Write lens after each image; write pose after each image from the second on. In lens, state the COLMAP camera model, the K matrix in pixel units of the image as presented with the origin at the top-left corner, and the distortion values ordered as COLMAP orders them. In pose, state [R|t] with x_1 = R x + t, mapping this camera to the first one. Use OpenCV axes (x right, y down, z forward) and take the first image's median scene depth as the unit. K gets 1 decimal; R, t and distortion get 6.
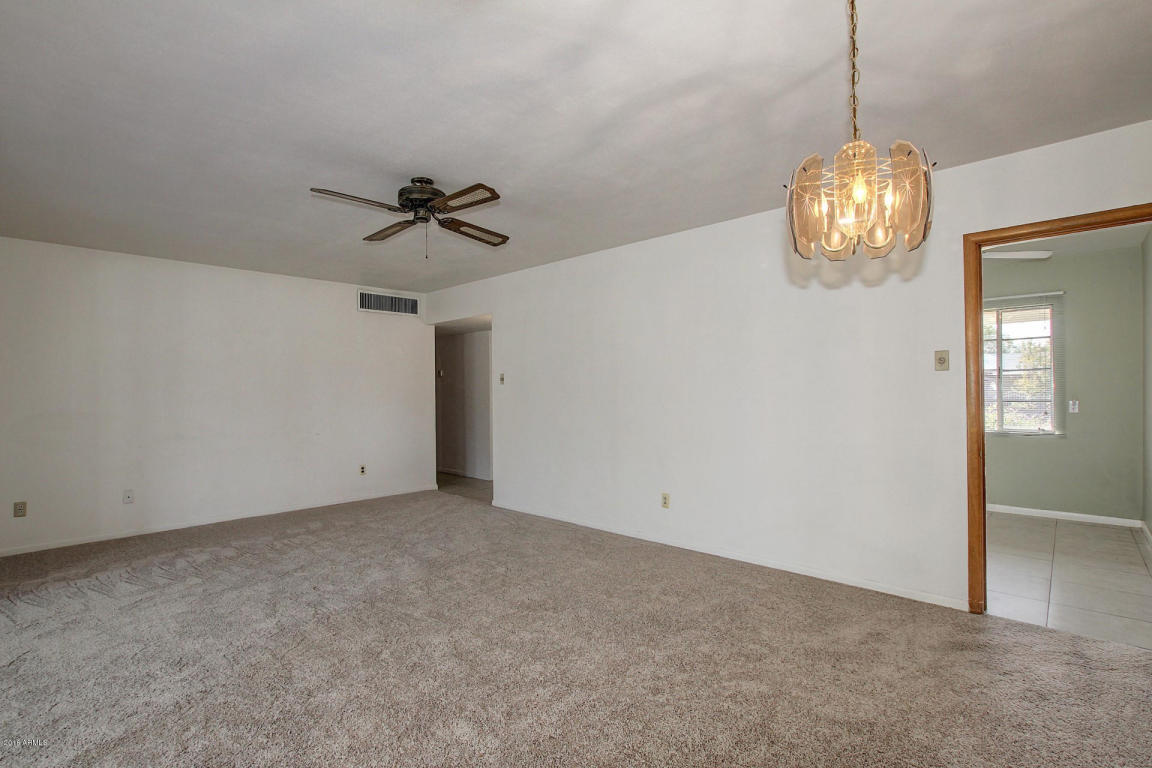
lens RADIAL K [[538.9, 0, 577.4], [0, 538.9, 391.6], [0, 0, 1]] dist [-0.017973, 0.000451]
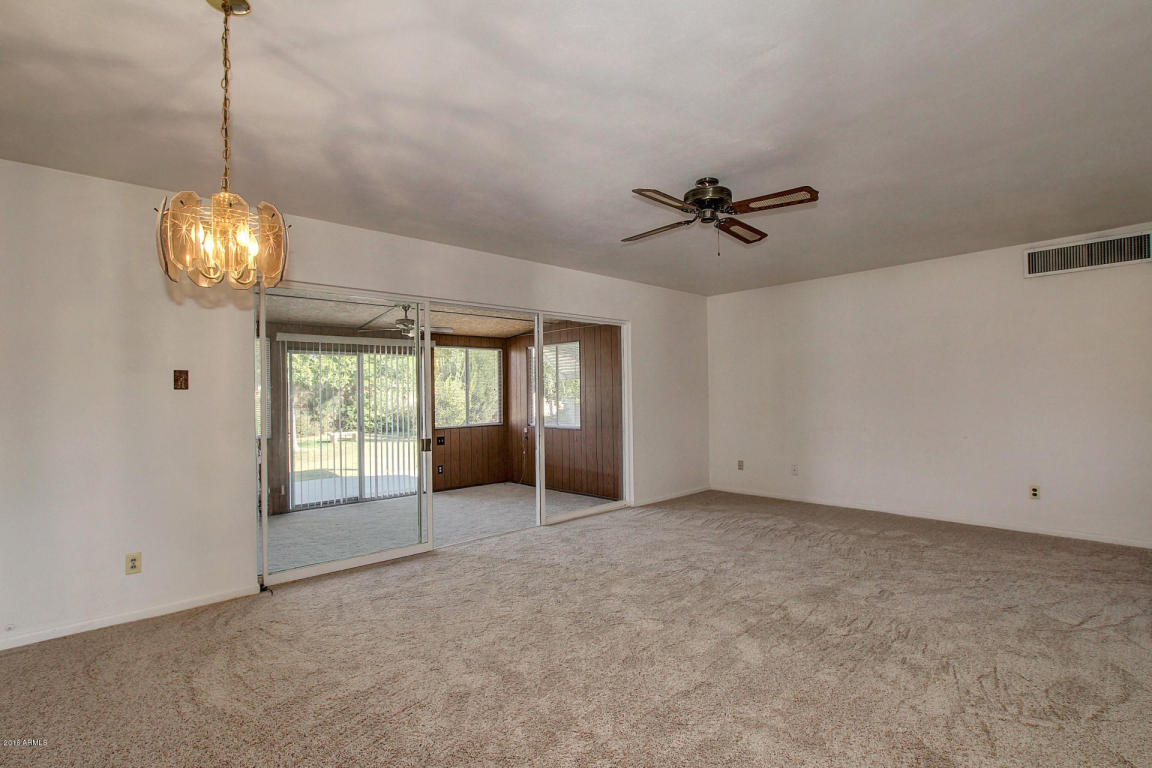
lens RADIAL K [[538.9, 0, 577.4], [0, 538.9, 391.6], [0, 0, 1]] dist [-0.017973, 0.000451]
pose [[-0.073552, 0.003120, -0.997287, 0.635412], [0.015000, 0.999885, 0.002022, -0.006048], [0.997179, -0.014810, -0.073590, 0.722222]]
